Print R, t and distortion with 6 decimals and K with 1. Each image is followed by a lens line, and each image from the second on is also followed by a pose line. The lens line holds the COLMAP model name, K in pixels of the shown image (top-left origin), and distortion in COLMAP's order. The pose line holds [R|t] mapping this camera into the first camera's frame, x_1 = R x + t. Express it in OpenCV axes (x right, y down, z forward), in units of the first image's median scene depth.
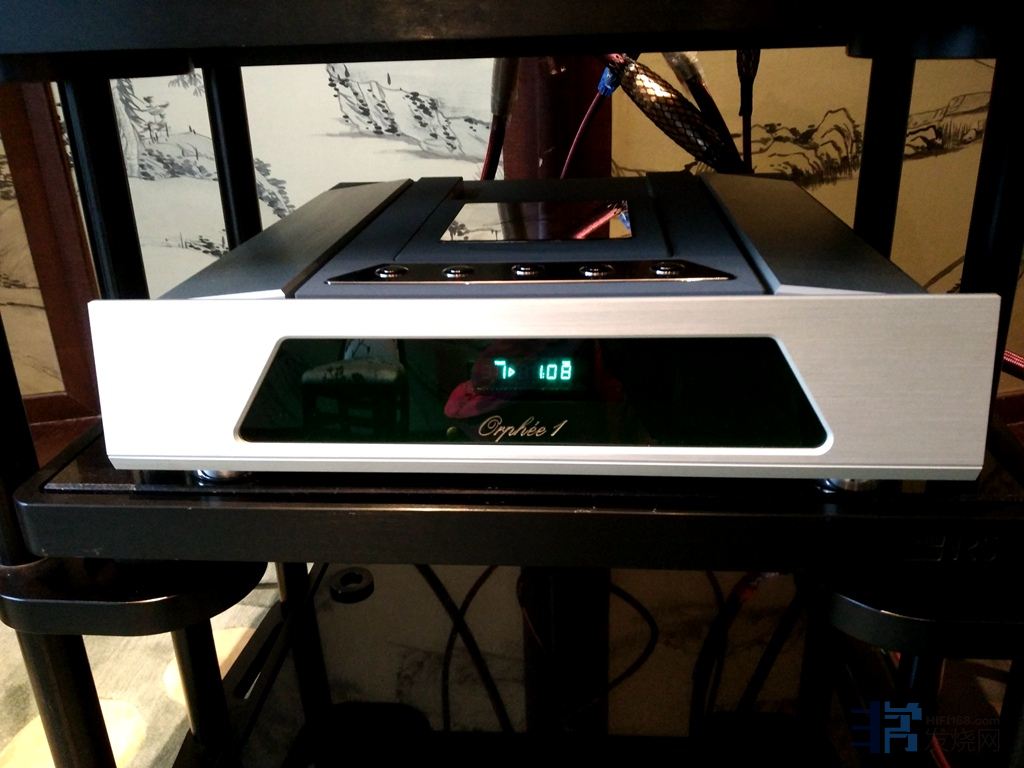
lens RADIAL K [[822.9, 0, 522.3], [0, 822.9, 380.7], [0, 0, 1]] dist [0.011185, 0.002264]
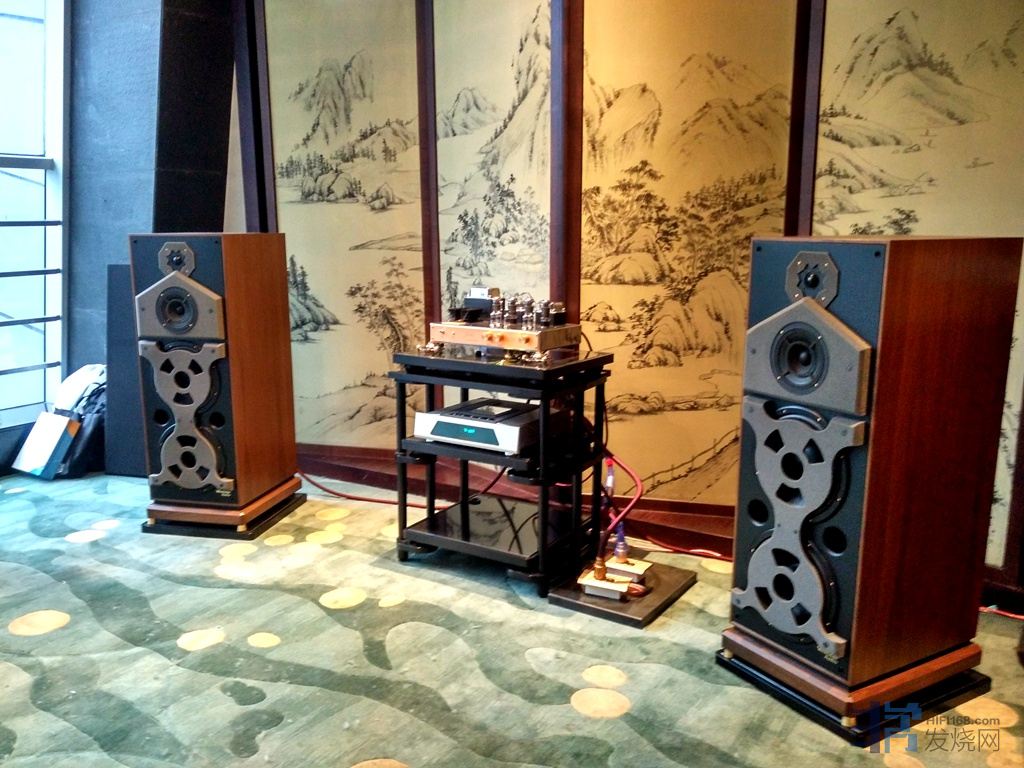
lens RADIAL K [[853.7, 0, 512.0], [0, 853.7, 384.0], [0, 0, 1]] dist [-0.005589, 0.000478]
pose [[0.884837, 0.116072, -0.451210, 3.541286], [-0.195577, 0.971544, -0.133608, 0.498073], [0.422862, 0.206468, 0.882360, -5.279216]]
